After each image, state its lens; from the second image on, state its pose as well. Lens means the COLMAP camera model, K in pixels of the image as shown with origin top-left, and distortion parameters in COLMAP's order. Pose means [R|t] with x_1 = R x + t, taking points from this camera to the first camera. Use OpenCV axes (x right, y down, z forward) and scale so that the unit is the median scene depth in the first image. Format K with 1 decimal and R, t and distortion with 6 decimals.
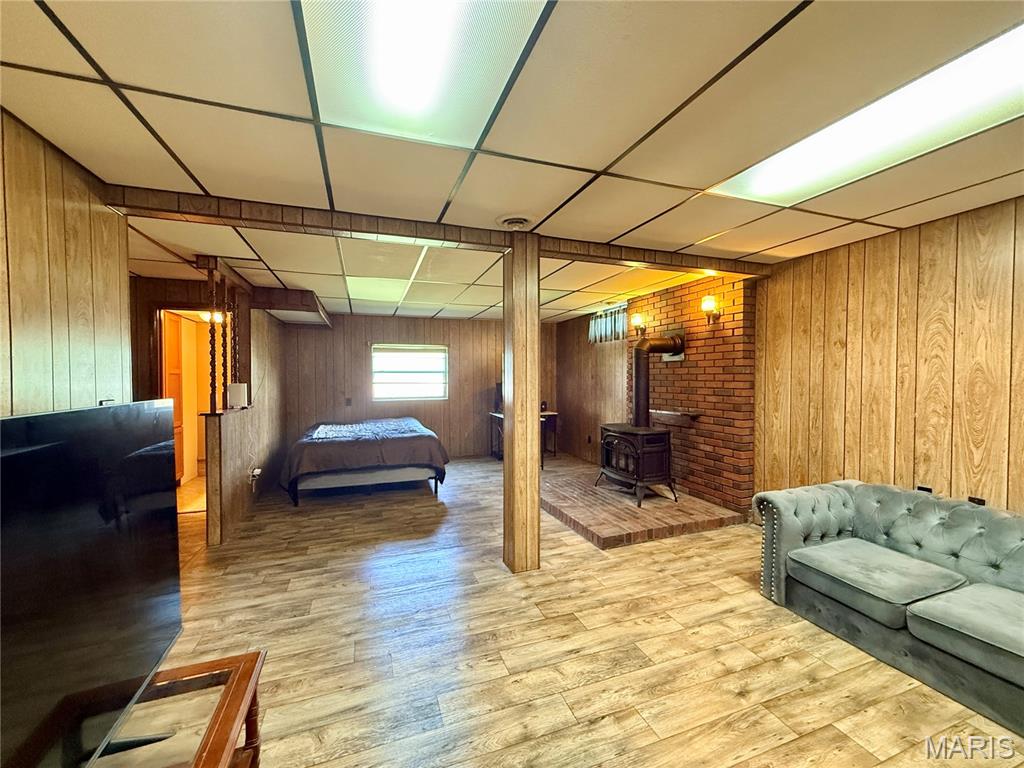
lens RADIAL K [[409.2, 0, 510.3], [0, 409.2, 385.2], [0, 0, 1]] dist [0.001471, 0.000344]
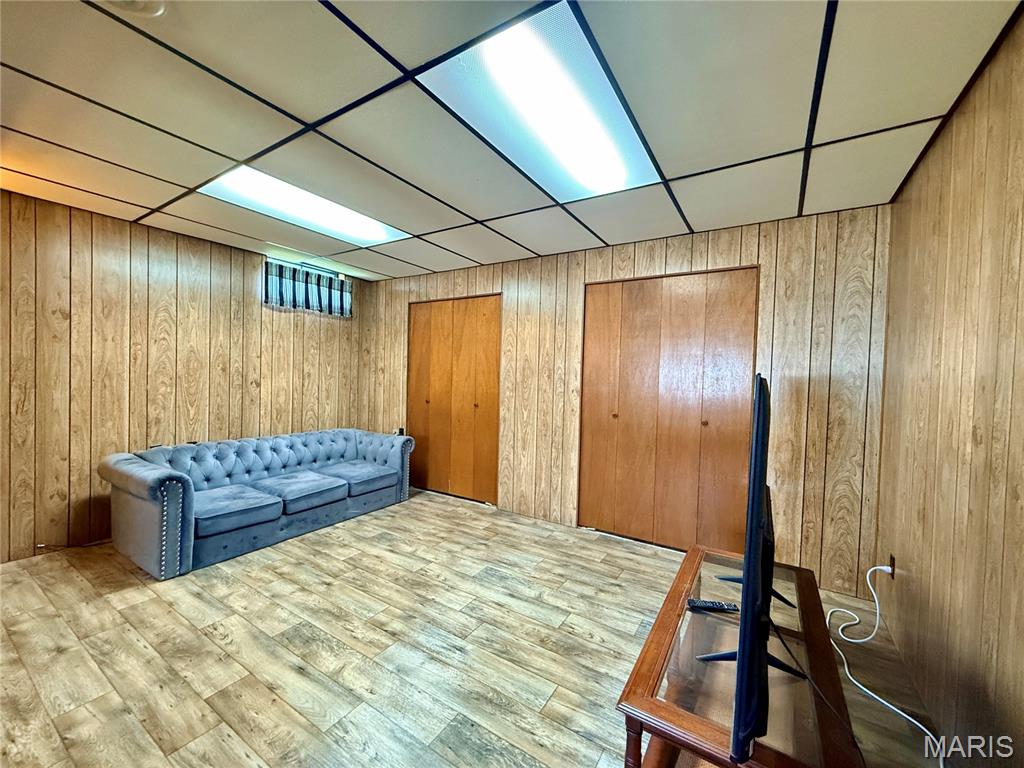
lens RADIAL K [[409.2, 0, 508.6], [0, 409.2, 385.0], [0, 0, 1]] dist [0.001471, 0.000344]
pose [[-0.611806, -0.030603, 0.790416, -0.602643], [-0.003826, 0.999354, 0.035731, 0.022035], [-0.790999, 0.018836, -0.611528, 0.927533]]
